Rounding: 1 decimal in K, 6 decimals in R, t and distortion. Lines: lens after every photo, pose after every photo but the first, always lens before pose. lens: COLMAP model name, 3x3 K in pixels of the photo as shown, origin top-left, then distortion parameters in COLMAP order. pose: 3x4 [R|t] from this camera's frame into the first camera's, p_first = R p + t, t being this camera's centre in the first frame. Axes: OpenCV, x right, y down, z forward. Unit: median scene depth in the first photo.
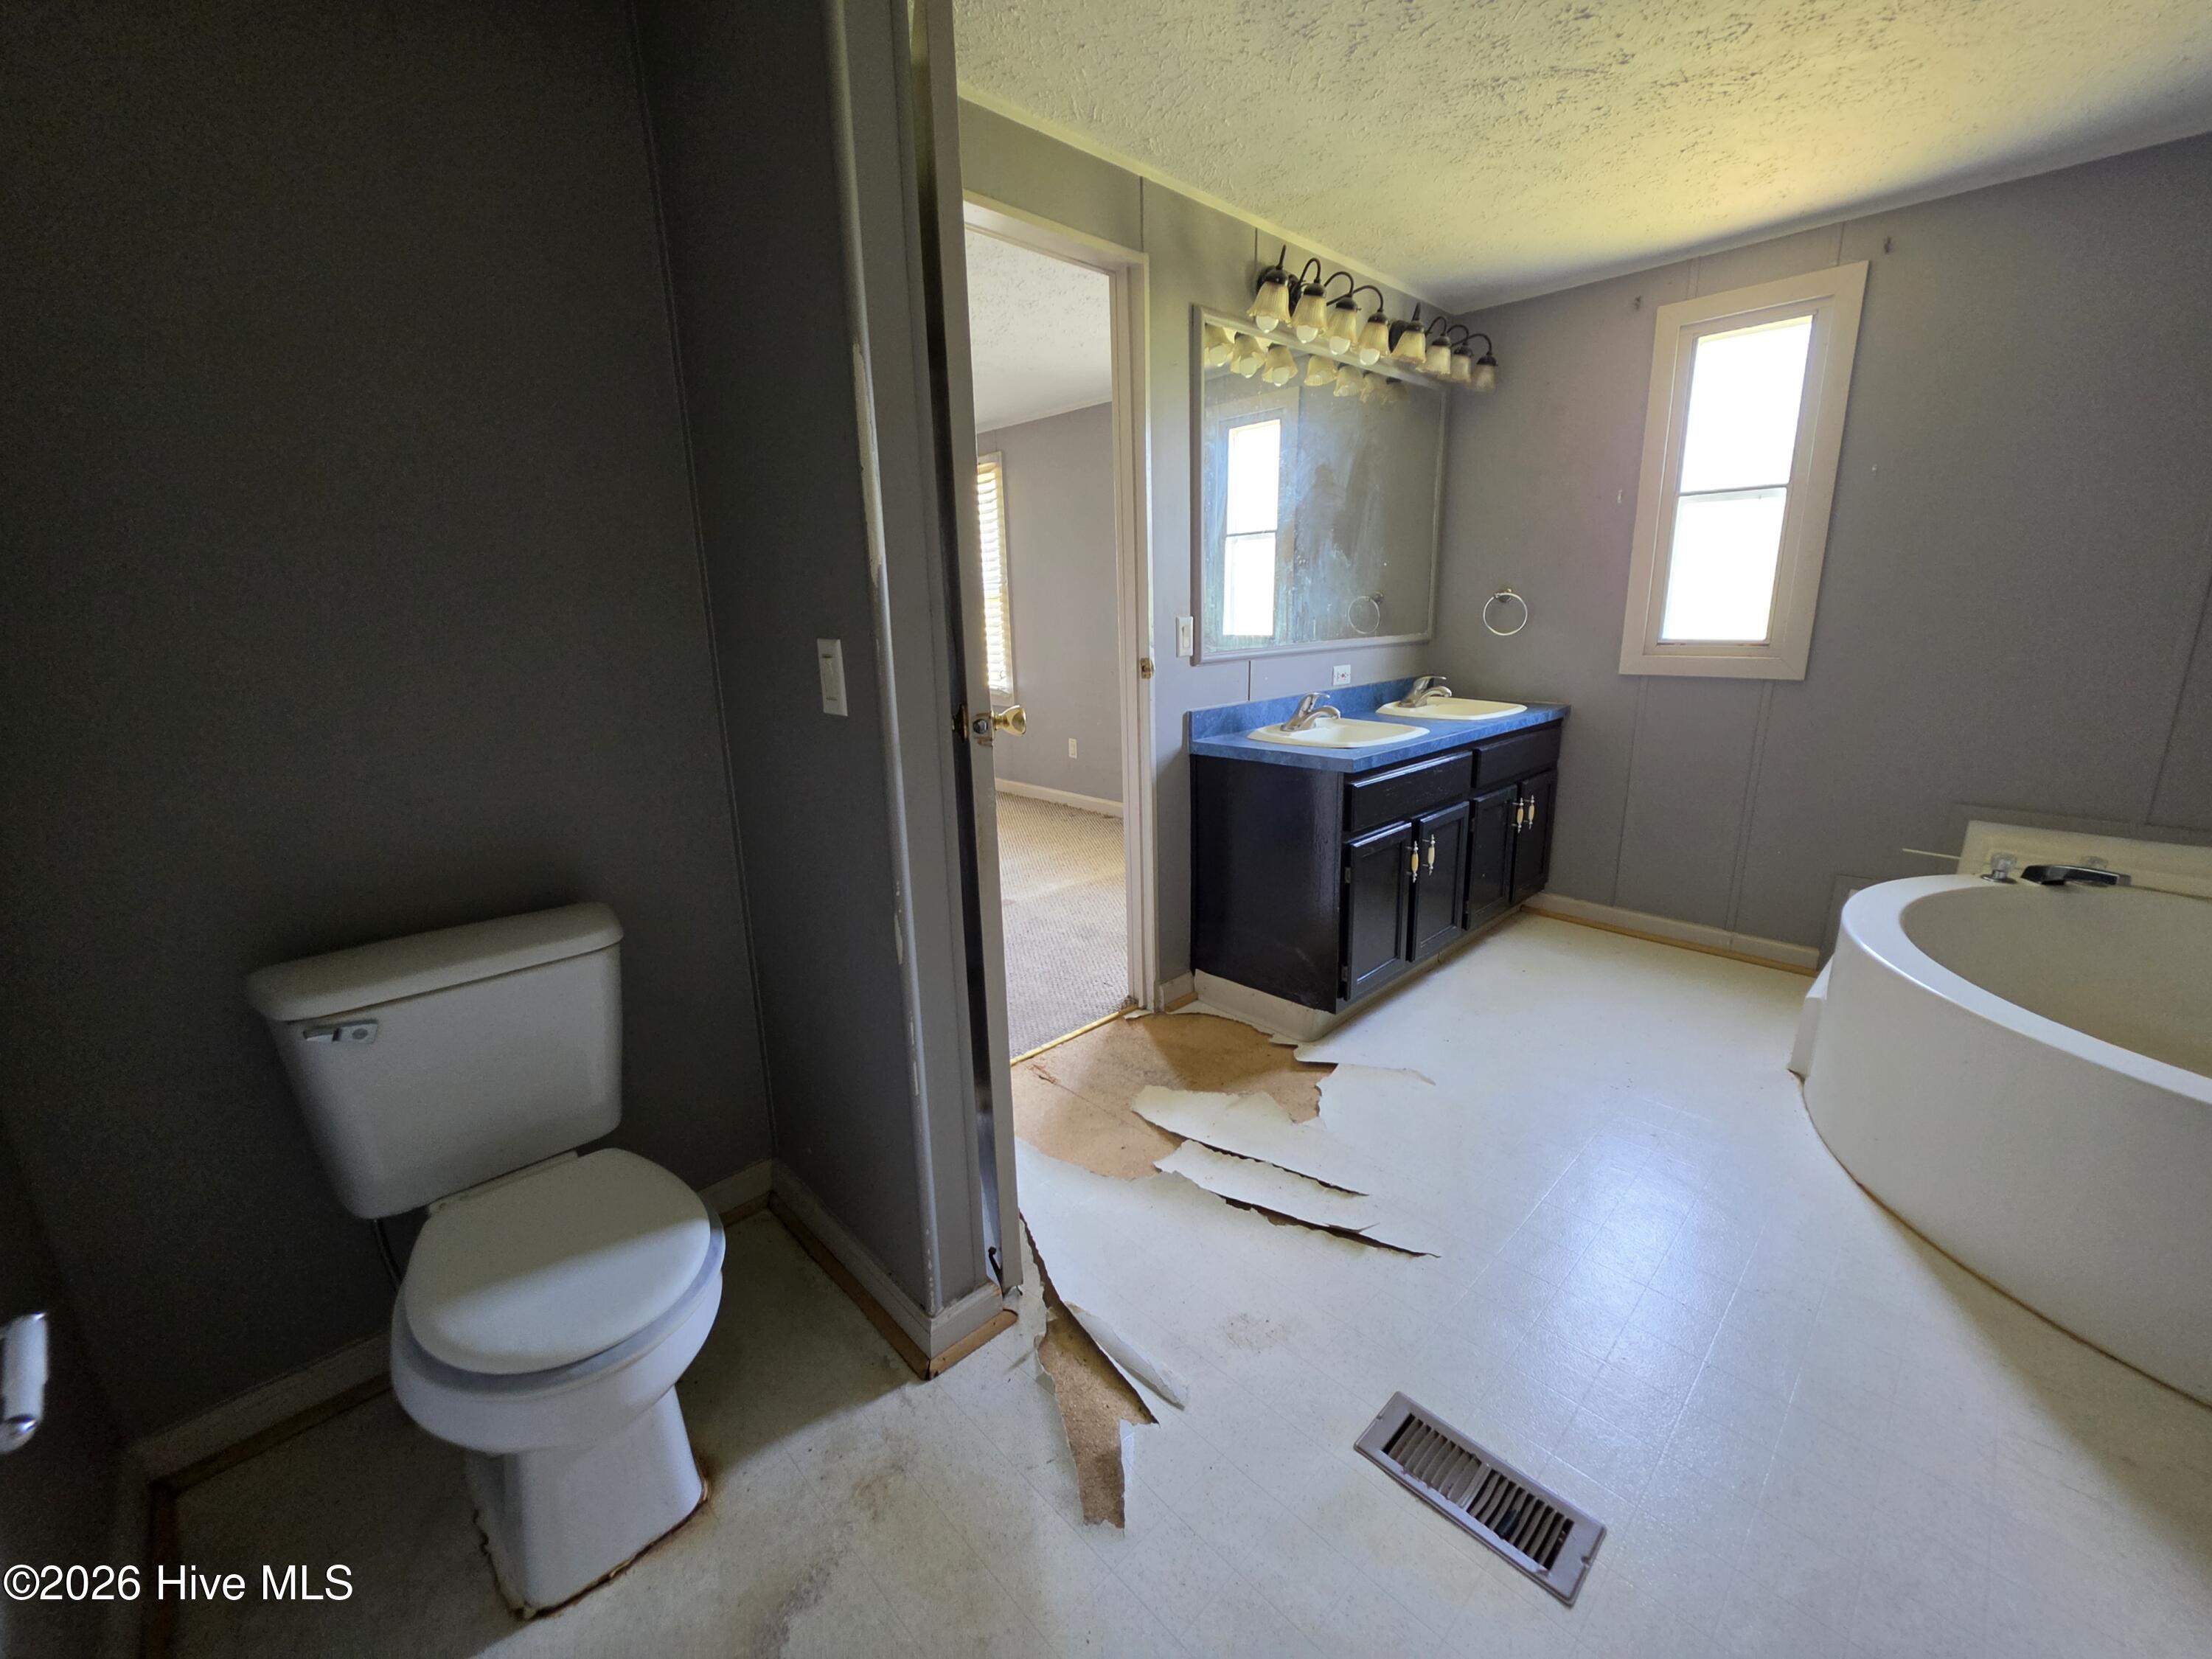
lens RADIAL K [[886.5, 0, 1107.7], [0, 886.5, 815.6], [0, 0, 1]] dist [0.000810, 0.000155]
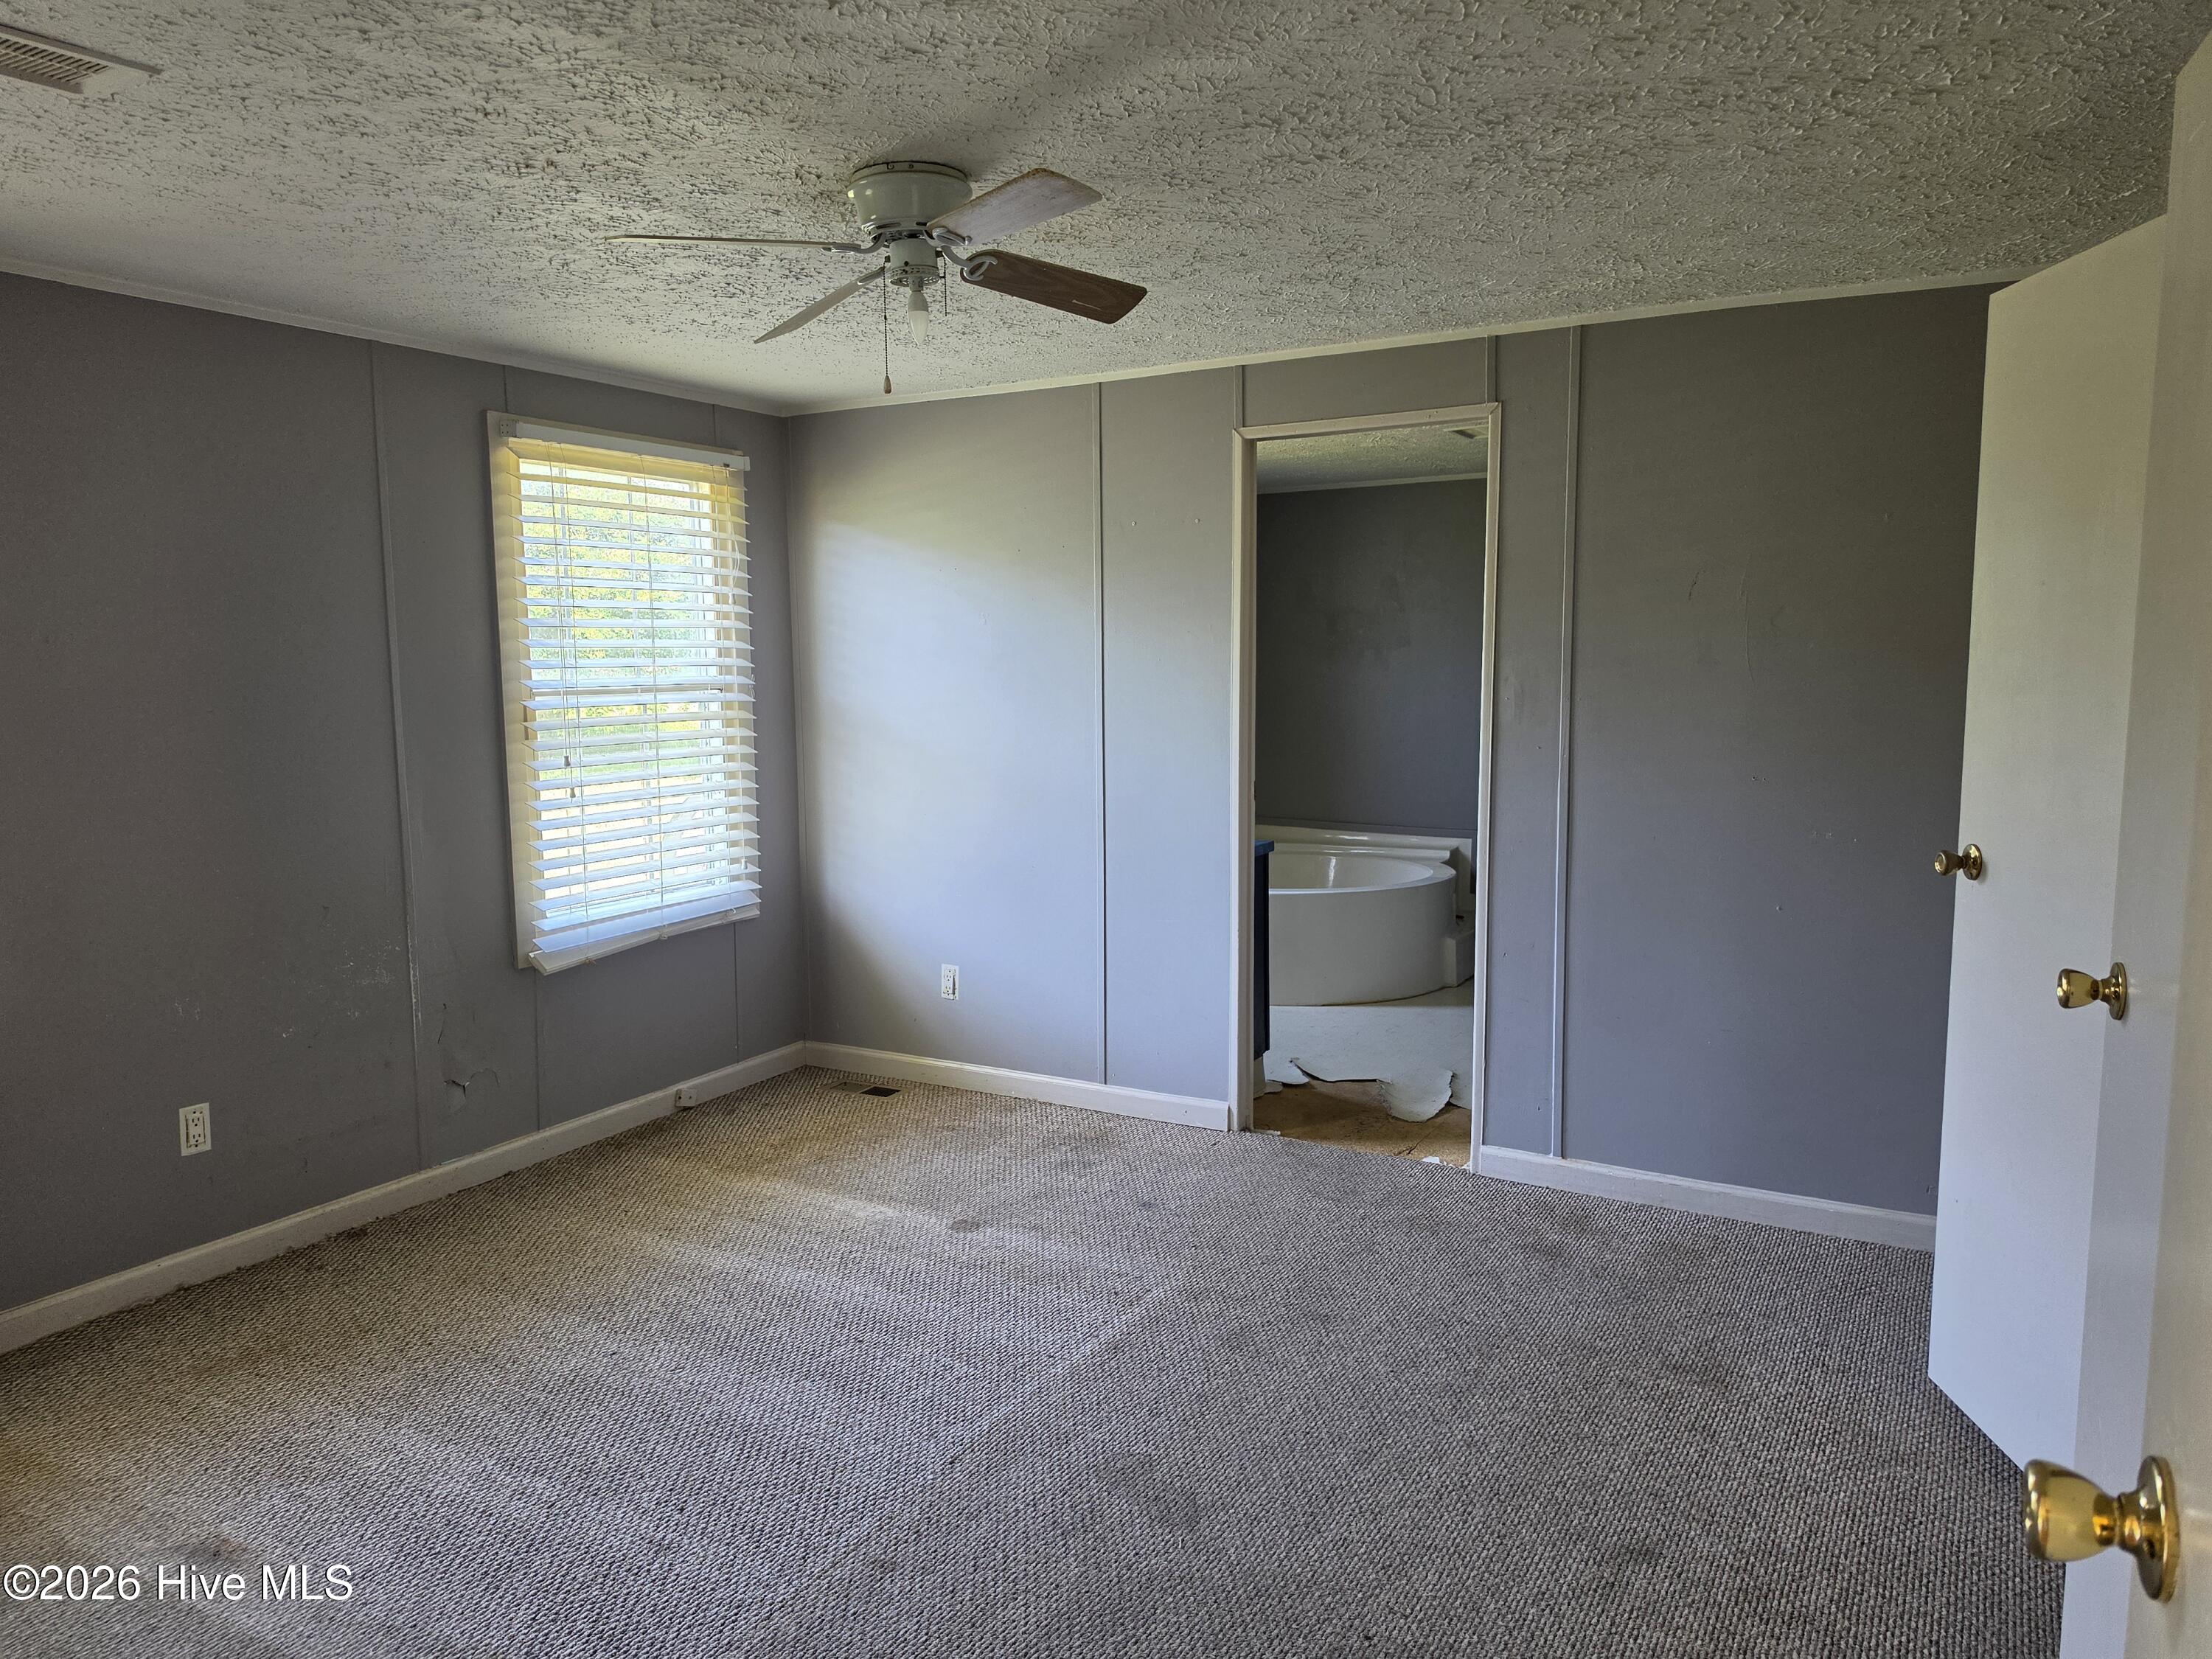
lens RADIAL K [[1530.6, 0, 1106.0], [0, 1530.6, 829.5], [0, 0, 1]] dist [-0.000206, -0.004634]
pose [[-0.270494, -0.088485, 0.958647, -1.260139], [0.244379, 0.956841, 0.157272, -0.338879], [-0.931188, 0.276814, -0.237196, 1.225061]]
